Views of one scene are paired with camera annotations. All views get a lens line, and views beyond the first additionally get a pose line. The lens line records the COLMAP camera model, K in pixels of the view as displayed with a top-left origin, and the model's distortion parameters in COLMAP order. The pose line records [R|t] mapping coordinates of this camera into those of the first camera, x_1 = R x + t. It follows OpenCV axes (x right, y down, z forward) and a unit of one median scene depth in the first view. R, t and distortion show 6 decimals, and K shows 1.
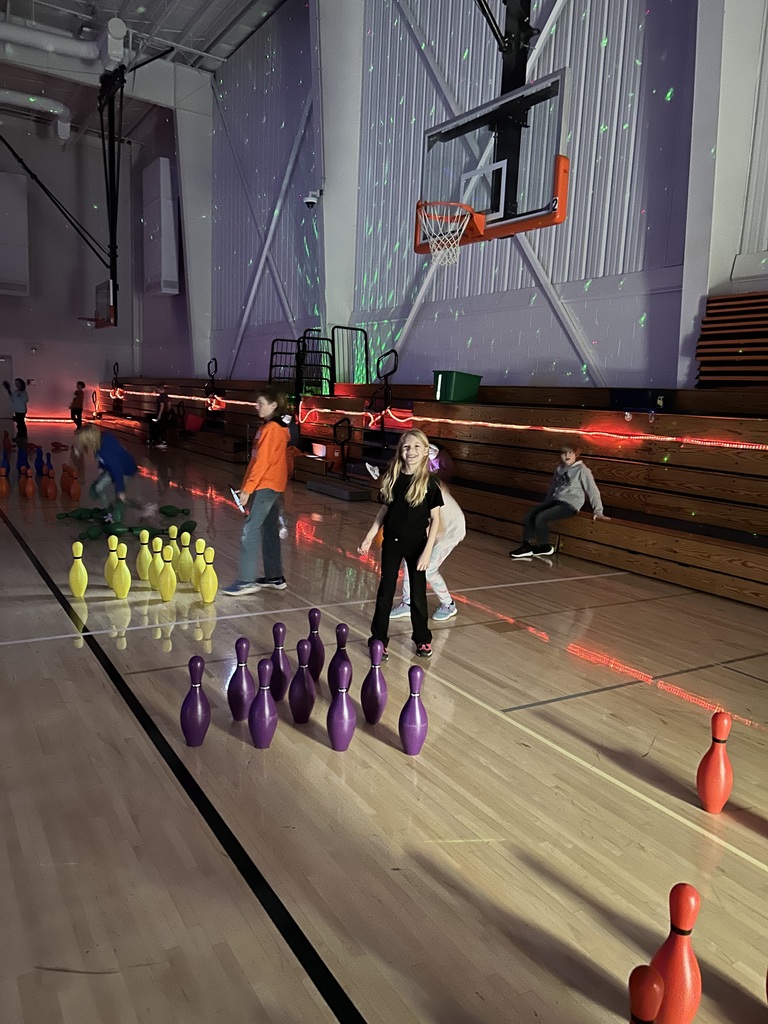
lens RADIAL K [[772.3, 0, 378.6], [0, 772.3, 518.2], [0, 0, 1]] dist [0.040652, -0.048171]
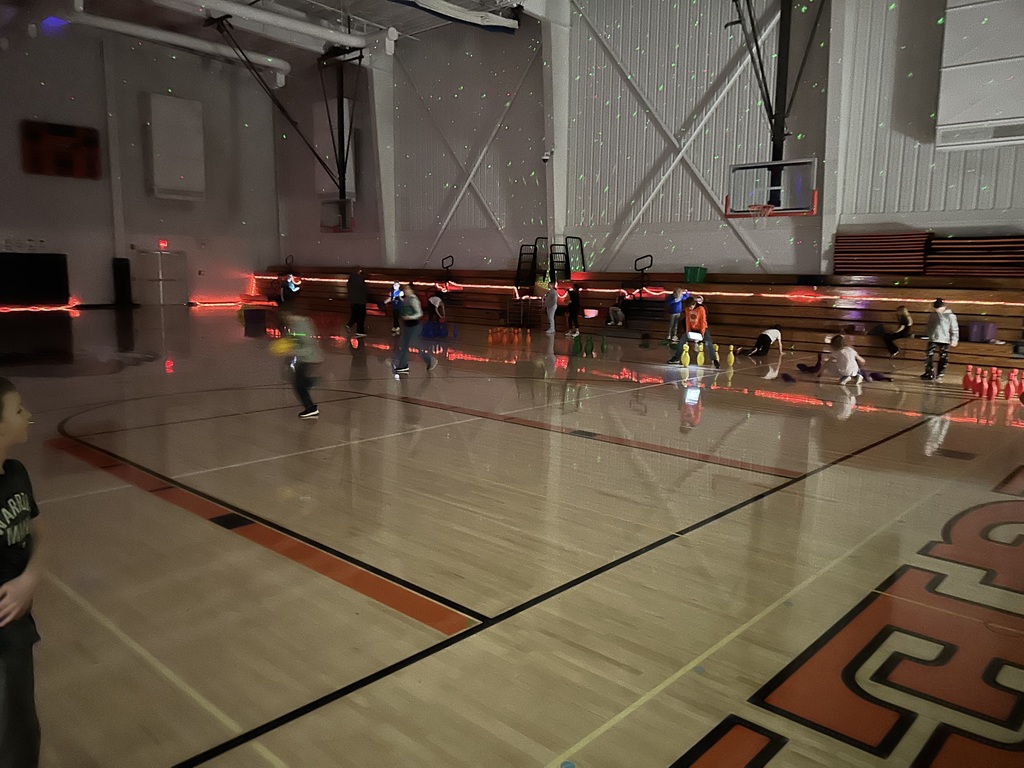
lens RADIAL K [[772.3, 0, 514.0], [0, 772.3, 381.2], [0, 0, 1]] dist [0.040652, -0.048171]
pose [[0.947283, -0.081363, 0.309896, -0.866182], [0.081201, 0.996607, 0.013445, 0.026725], [-0.309938, 0.012428, 0.950675, -0.619125]]
